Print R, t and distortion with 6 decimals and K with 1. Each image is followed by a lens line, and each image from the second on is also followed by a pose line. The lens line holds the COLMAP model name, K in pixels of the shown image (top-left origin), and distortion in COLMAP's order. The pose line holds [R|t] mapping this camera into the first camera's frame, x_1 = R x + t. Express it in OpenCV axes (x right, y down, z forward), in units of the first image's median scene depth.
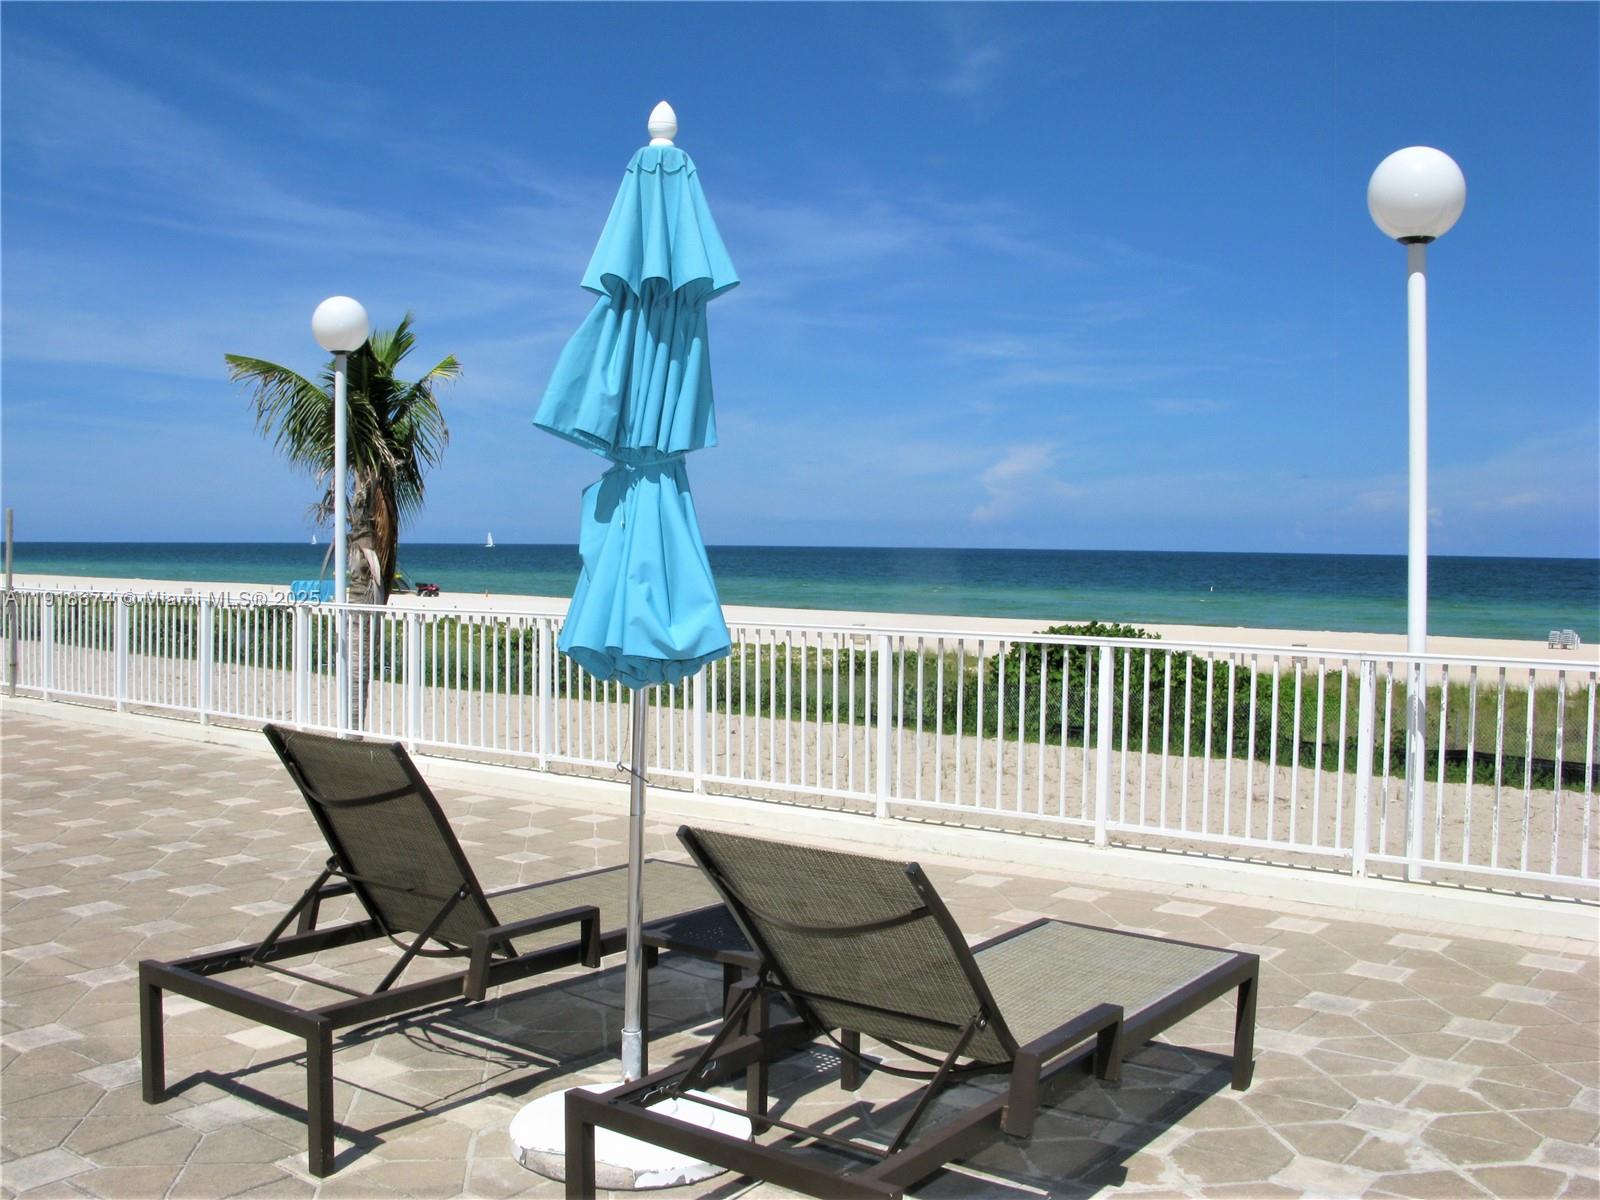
lens RADIAL K [[1588.1, 0, 800.0], [0, 1588.1, 600.0], [0, 0, 1]] dist [-0.009115, -0.010050]
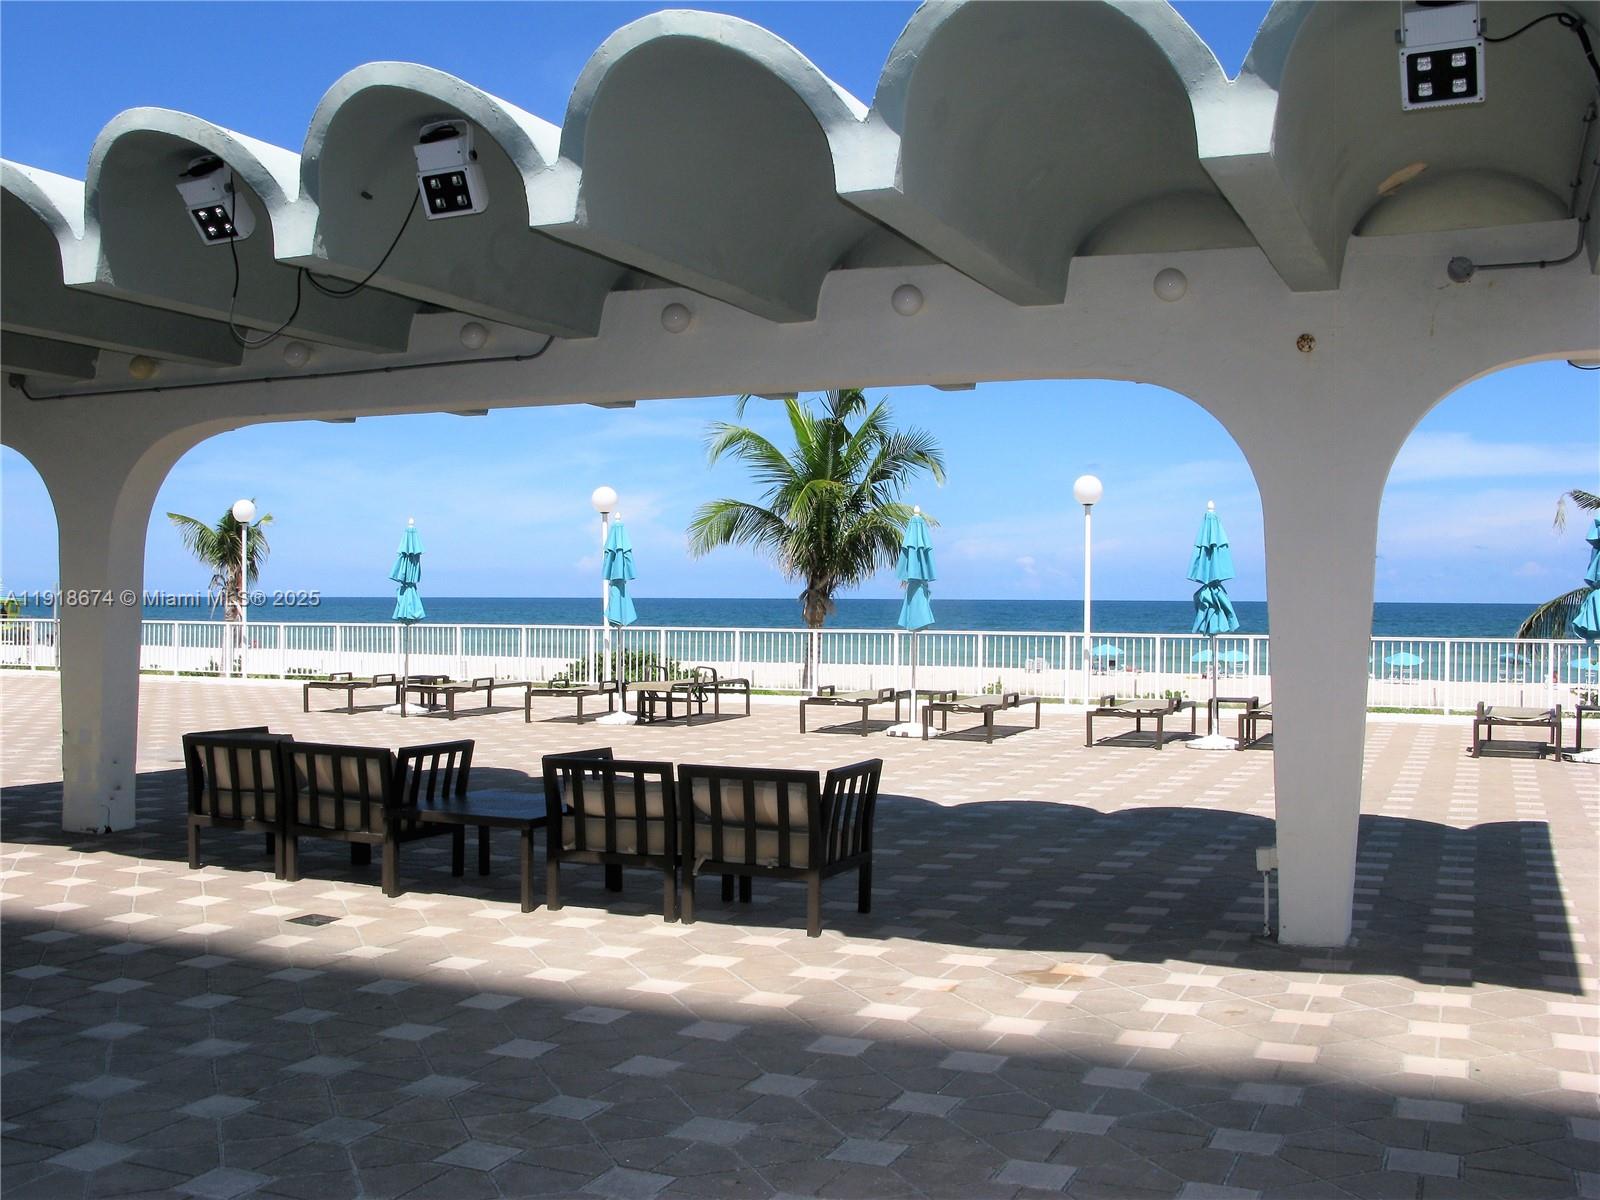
lens RADIAL K [[1588.1, 0, 800.0], [0, 1588.1, 600.0], [0, 0, 1]] dist [-0.009115, -0.010050]
pose [[0.970623, -0.005288, 0.240547, -0.094882], [0.012274, 0.999545, -0.027556, 0.122925], [-0.240292, 0.029699, 0.970246, -4.221105]]
